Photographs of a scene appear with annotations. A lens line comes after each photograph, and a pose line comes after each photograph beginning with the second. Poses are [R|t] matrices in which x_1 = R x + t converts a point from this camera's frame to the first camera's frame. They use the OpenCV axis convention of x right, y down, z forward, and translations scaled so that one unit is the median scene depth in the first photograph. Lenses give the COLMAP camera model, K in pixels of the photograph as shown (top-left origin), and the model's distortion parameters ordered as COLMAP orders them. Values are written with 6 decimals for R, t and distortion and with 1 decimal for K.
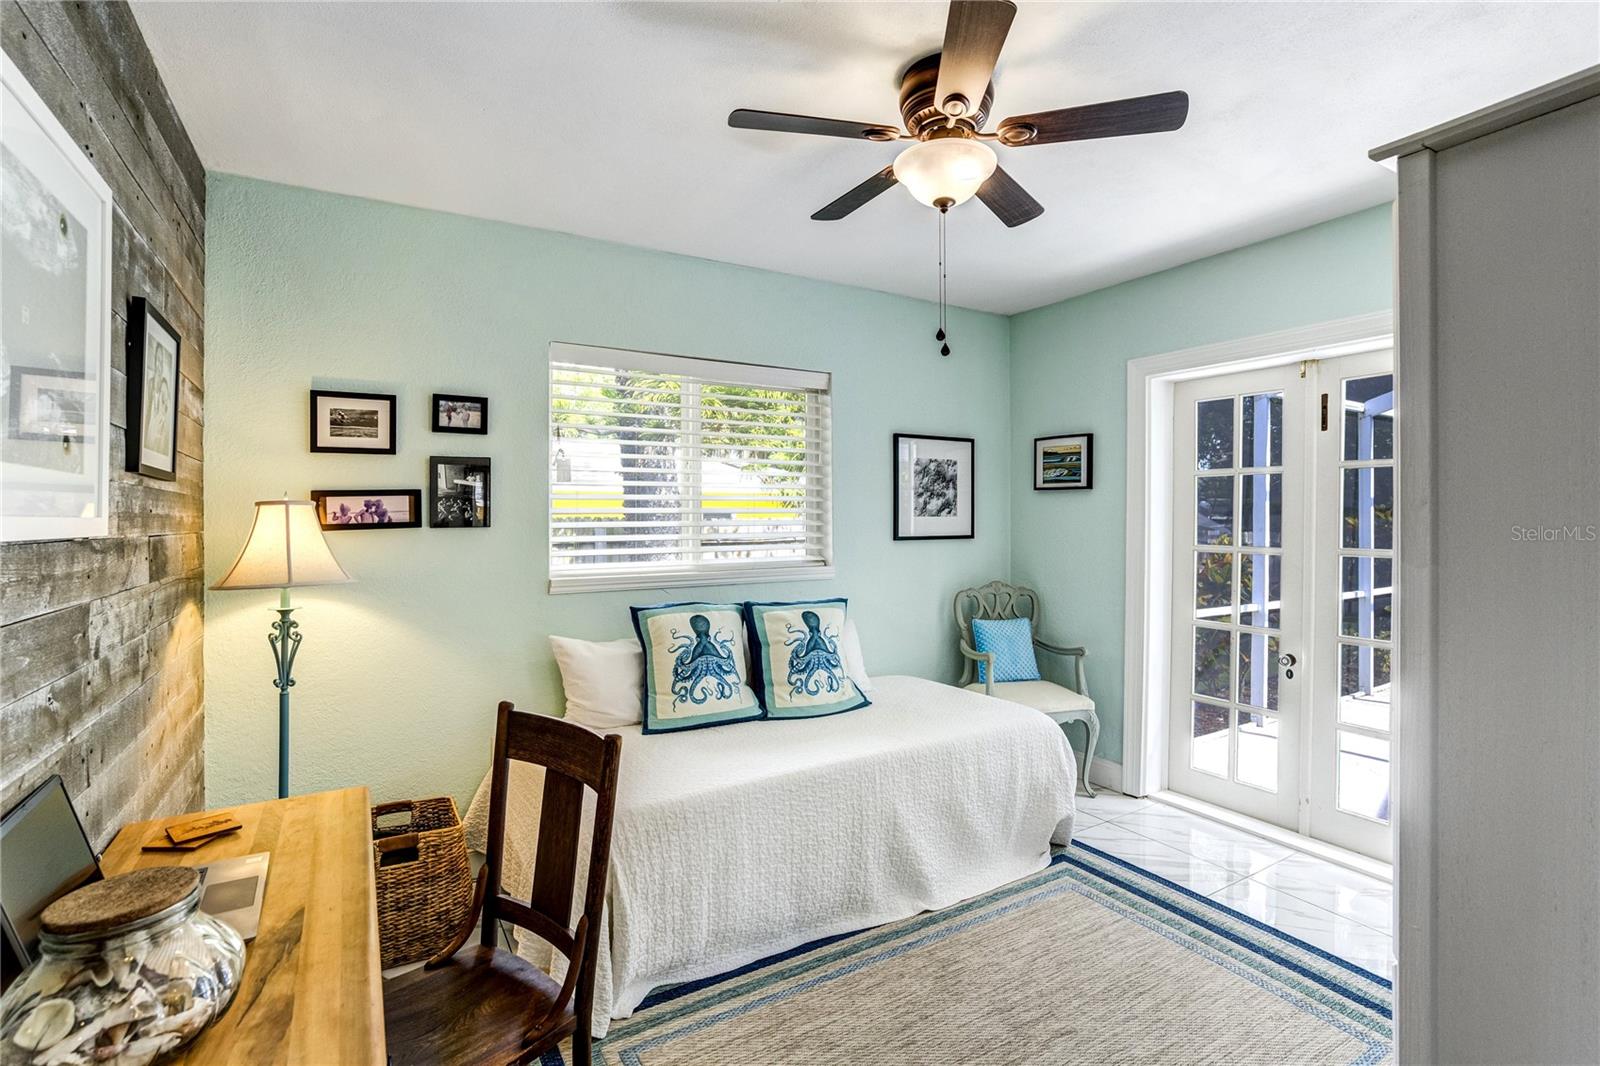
lens RADIAL K [[740.4, 0, 800.0], [0, 740.4, 533.0], [0, 0, 1]] dist [-0.064354, 0.027054]
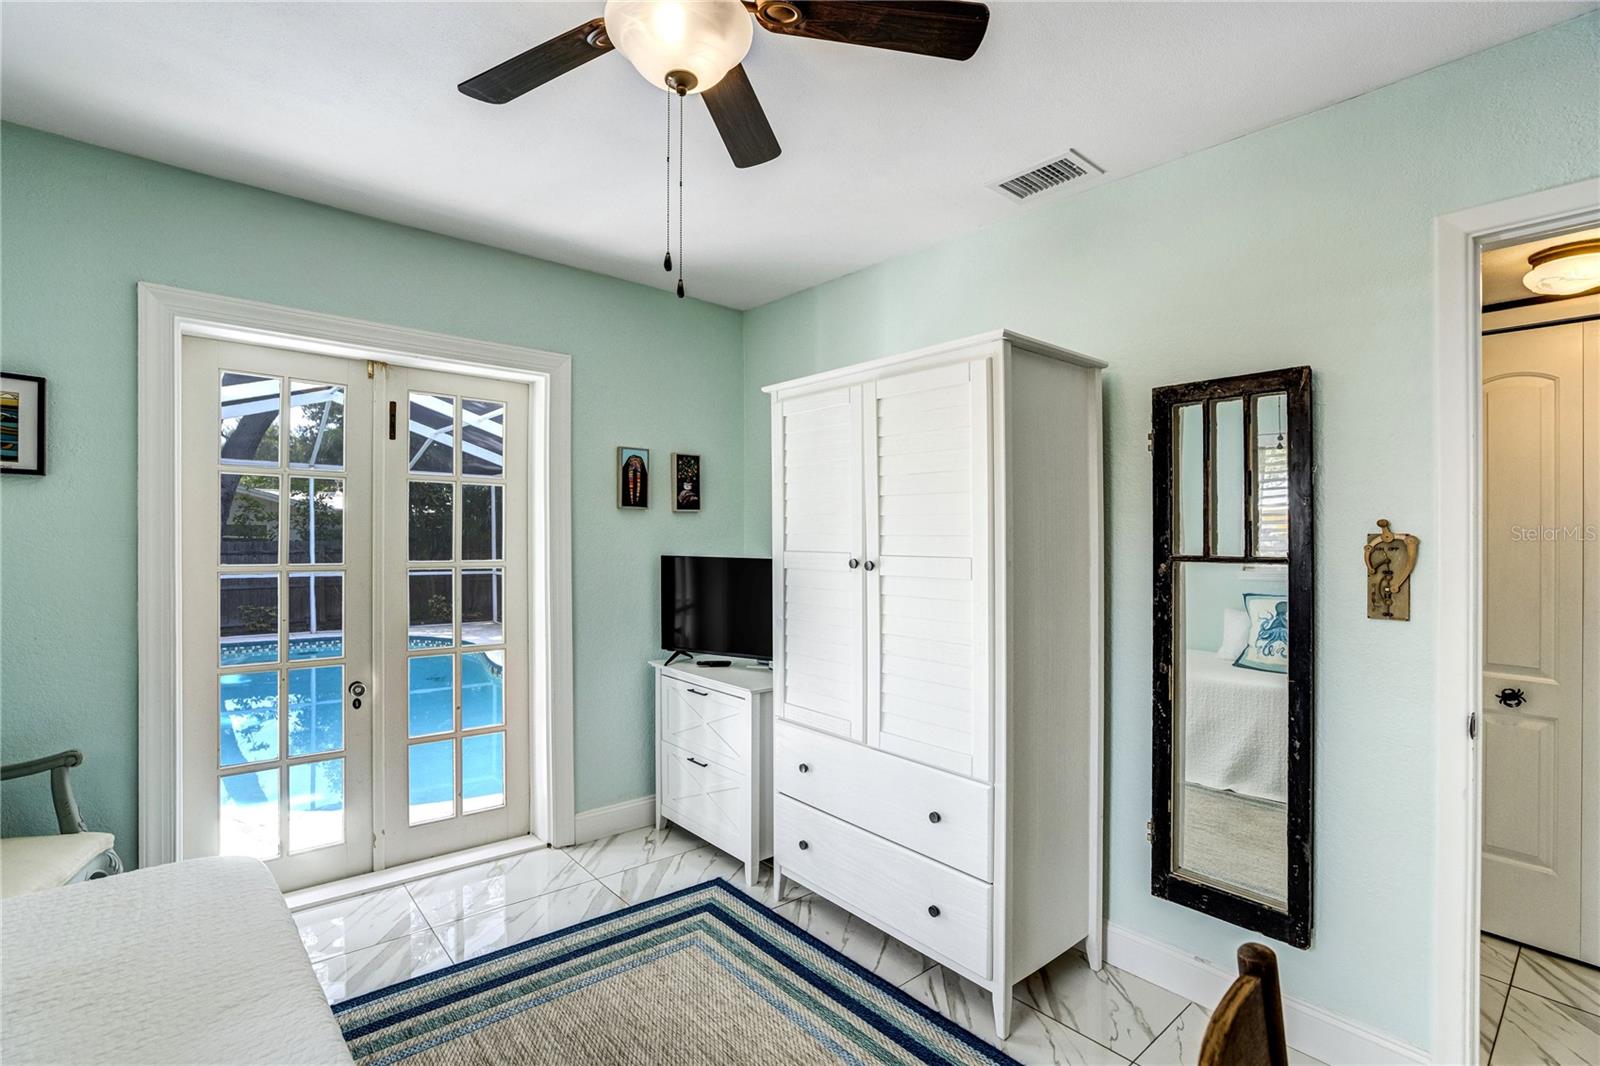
lens RADIAL K [[740.4, 0, 800.0], [0, 740.4, 533.0], [0, 0, 1]] dist [-0.064354, 0.027054]
pose [[-0.181449, 0.003605, 0.983394, -0.322023], [0.005332, 0.999982, -0.002682, -0.012106], [-0.983386, 0.004757, -0.181465, 0.638878]]
